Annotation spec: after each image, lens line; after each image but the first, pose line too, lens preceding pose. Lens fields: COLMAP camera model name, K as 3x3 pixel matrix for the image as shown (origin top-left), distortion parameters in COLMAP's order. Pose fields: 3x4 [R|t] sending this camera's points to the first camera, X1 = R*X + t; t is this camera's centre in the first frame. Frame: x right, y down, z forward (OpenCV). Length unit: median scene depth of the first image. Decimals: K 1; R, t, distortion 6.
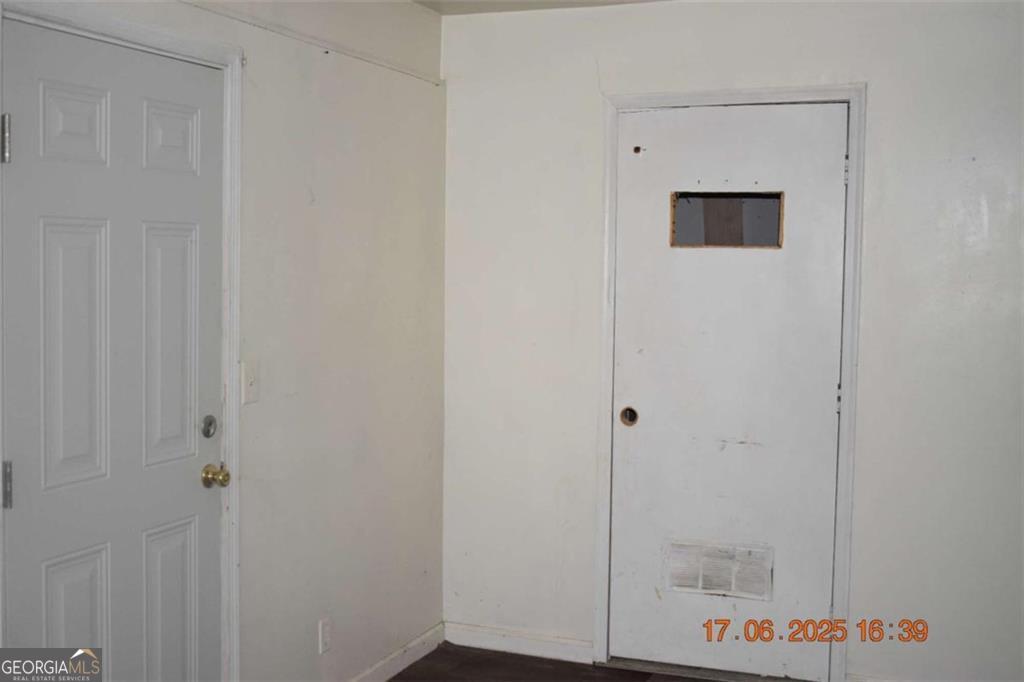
lens RADIAL K [[1261.1, 0, 511.1], [0, 1261.1, 342.5], [0, 0, 1]] dist [-0.027115, 0.000000]
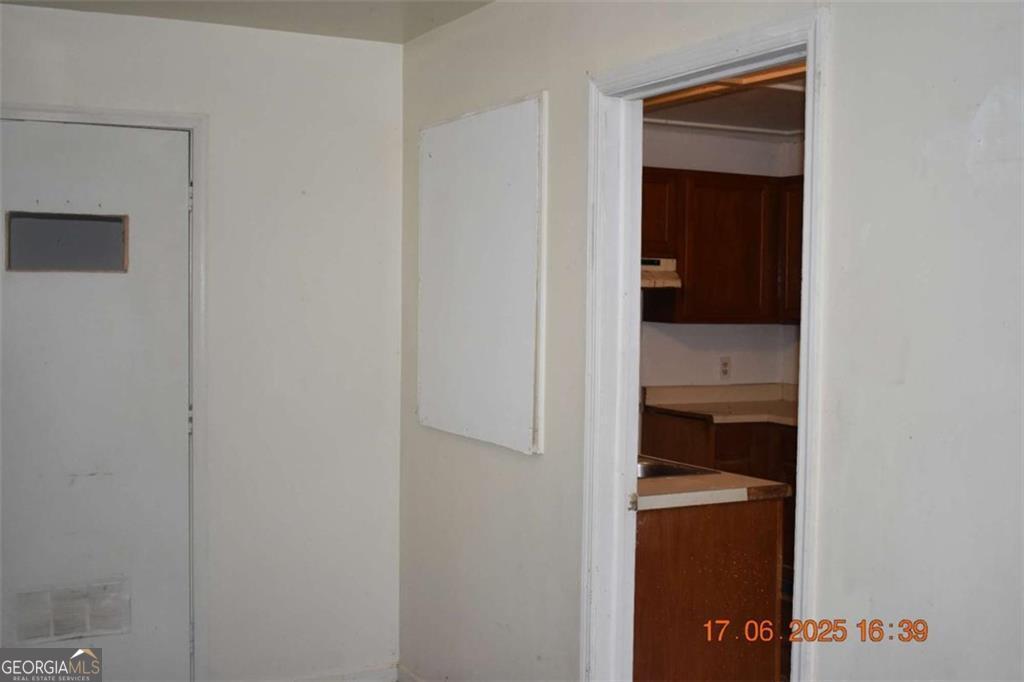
lens RADIAL K [[1261.1, 0, 511.8], [0, 1261.1, 340.4], [0, 0, 1]] dist [-0.027115, 0.000000]
pose [[0.646738, -0.037745, 0.761778, -0.337091], [0.050196, 0.998716, 0.006869, -0.013234], [-0.761059, 0.033796, 0.647802, 0.132367]]
